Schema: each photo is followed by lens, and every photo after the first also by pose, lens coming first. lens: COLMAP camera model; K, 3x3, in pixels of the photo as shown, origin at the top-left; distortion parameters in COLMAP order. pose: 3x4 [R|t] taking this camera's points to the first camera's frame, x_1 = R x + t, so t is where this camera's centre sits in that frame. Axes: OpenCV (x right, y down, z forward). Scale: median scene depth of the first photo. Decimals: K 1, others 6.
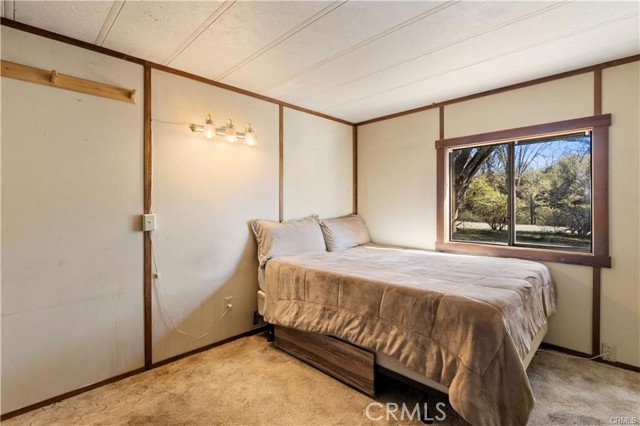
lens RADIAL K [[301.6, 0, 320.5], [0, 301.6, 206.6], [0, 0, 1]] dist [-0.000582, -0.000223]
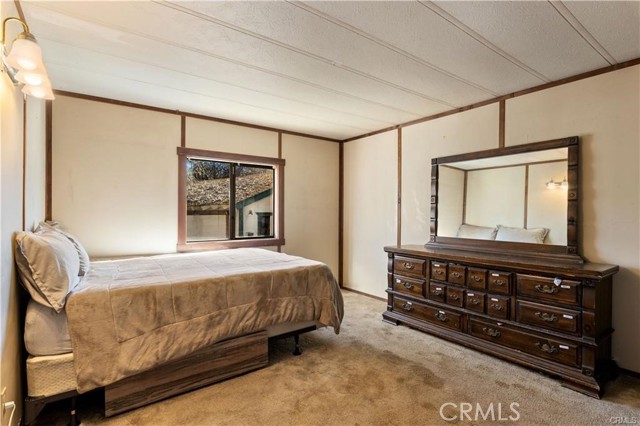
lens RADIAL K [[318.1, 0, 320.0], [0, 318.1, 213.0], [0, 0, 1]] dist [-0.000753, -0.000332]
pose [[0.162874, -0.002030, 0.986645, -0.871345], [-0.003506, 0.999990, 0.002637, 0.006862], [-0.986641, -0.003889, 0.162865, 0.475590]]
